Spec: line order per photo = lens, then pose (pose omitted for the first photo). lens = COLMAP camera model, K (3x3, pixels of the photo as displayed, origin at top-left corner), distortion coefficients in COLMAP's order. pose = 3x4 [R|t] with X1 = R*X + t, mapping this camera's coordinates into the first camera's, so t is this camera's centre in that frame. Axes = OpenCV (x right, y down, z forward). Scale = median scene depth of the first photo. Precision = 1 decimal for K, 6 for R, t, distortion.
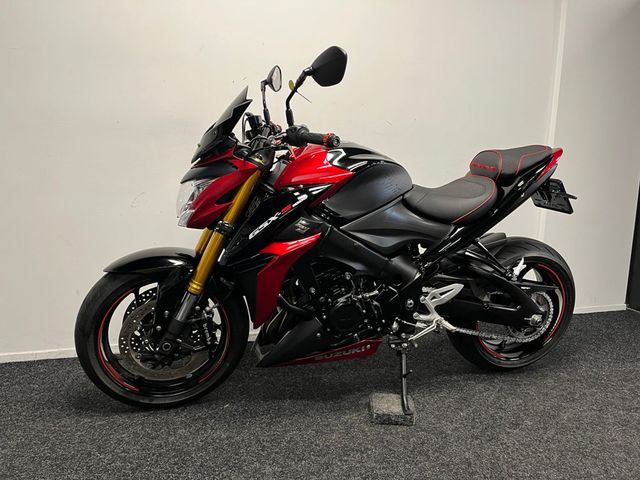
lens RADIAL K [[484.0, 0, 320.0], [0, 484.0, 240.0], [0, 0, 1]] dist [0.073933, -0.100368]
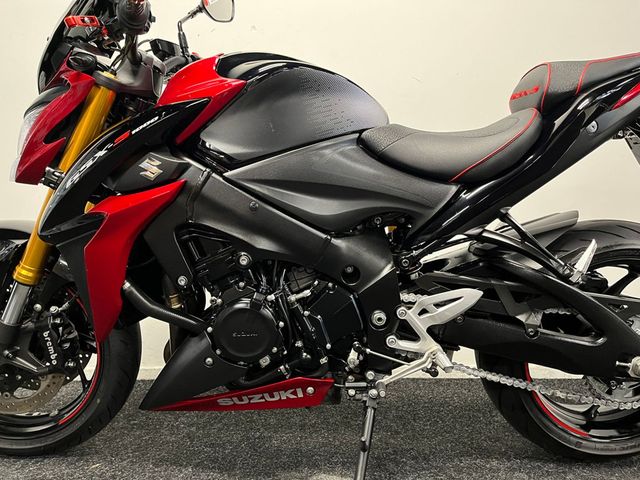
lens RADIAL K [[484.0, 0, 320.0], [0, 484.0, 240.0], [0, 0, 1]] dist [0.073933, -0.100368]
pose [[0.960236, -0.006500, -0.279114, 0.279719], [-0.025551, 0.993487, -0.111042, 0.103112], [0.278018, 0.113758, 0.953816, 0.415441]]
